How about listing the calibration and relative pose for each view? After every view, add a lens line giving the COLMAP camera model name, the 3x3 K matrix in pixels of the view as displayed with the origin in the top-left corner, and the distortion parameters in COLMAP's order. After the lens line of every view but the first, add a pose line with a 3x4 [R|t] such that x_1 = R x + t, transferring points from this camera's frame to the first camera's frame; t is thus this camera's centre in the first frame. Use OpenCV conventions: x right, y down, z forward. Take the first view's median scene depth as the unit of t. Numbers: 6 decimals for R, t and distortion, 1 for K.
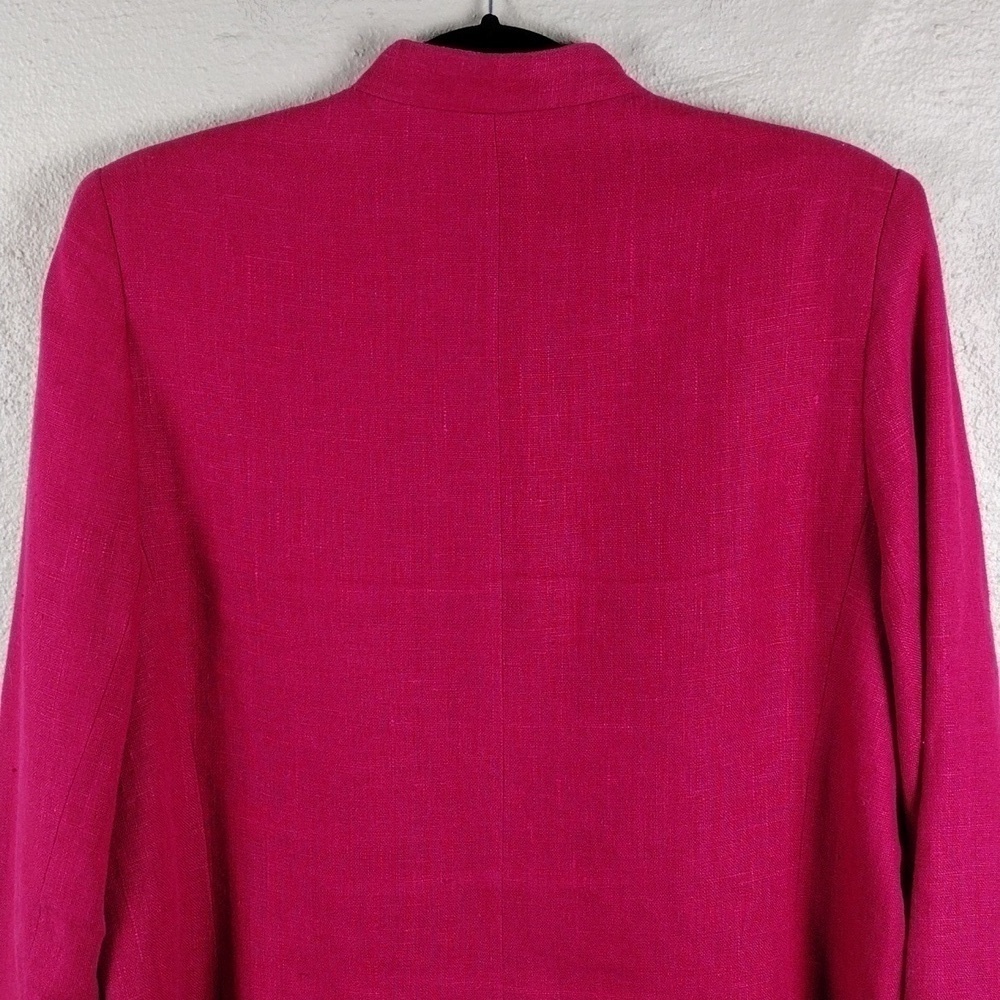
lens RADIAL K [[1847.9, 0, 472.9], [0, 1847.9, 496.6], [0, 0, 1]] dist [0.080478, 0.000000]
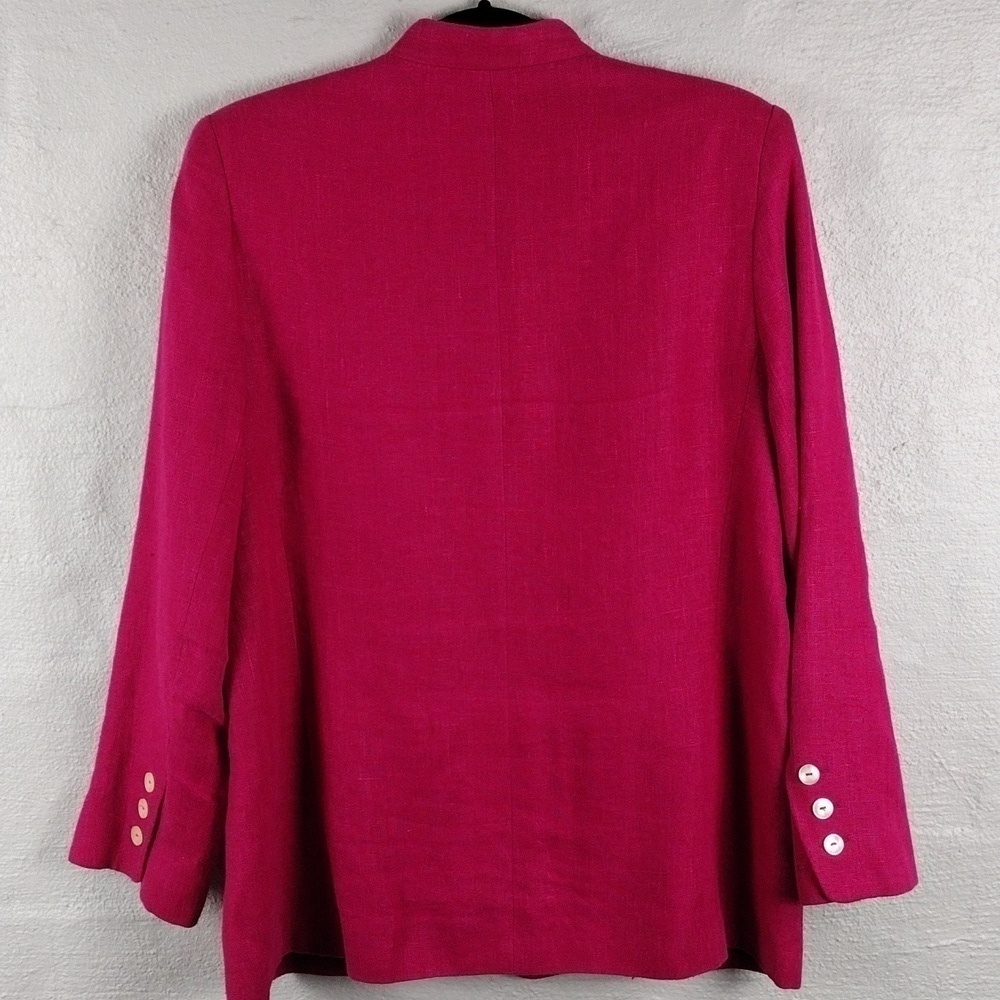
lens RADIAL K [[1847.9, 0, 486.9], [0, 1847.9, 508.2], [0, 0, 1]] dist [0.080478, 0.000000]
pose [[0.998965, -0.025934, 0.037374, -0.050732], [0.025526, 0.999610, 0.011350, 0.108524], [-0.037654, -0.010384, 0.999237, -0.407959]]
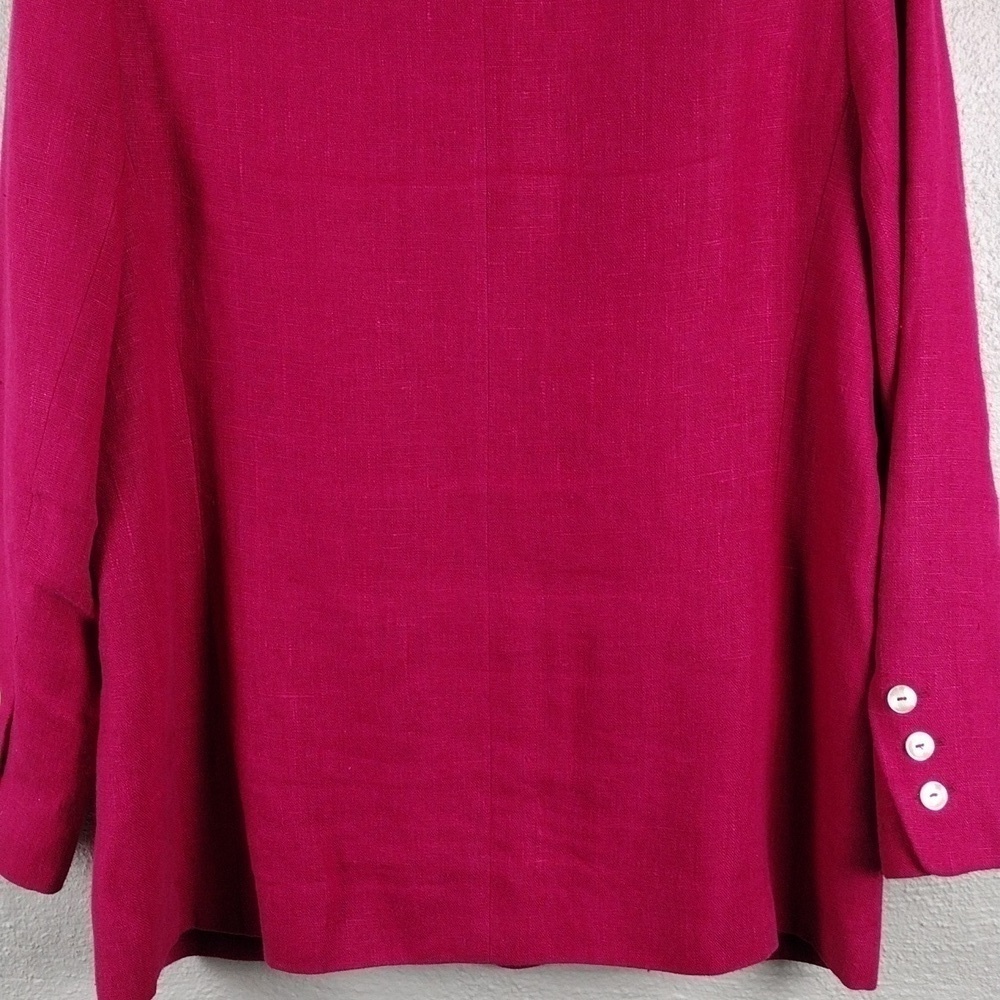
lens RADIAL K [[1847.9, 0, 487.2], [0, 1847.9, 524.4], [0, 0, 1]] dist [0.080478, 0.000000]
pose [[0.999211, -0.009327, 0.038598, -0.024771], [0.007795, 0.999183, 0.039653, 0.195438], [-0.038936, -0.039321, 0.998468, -0.013508]]
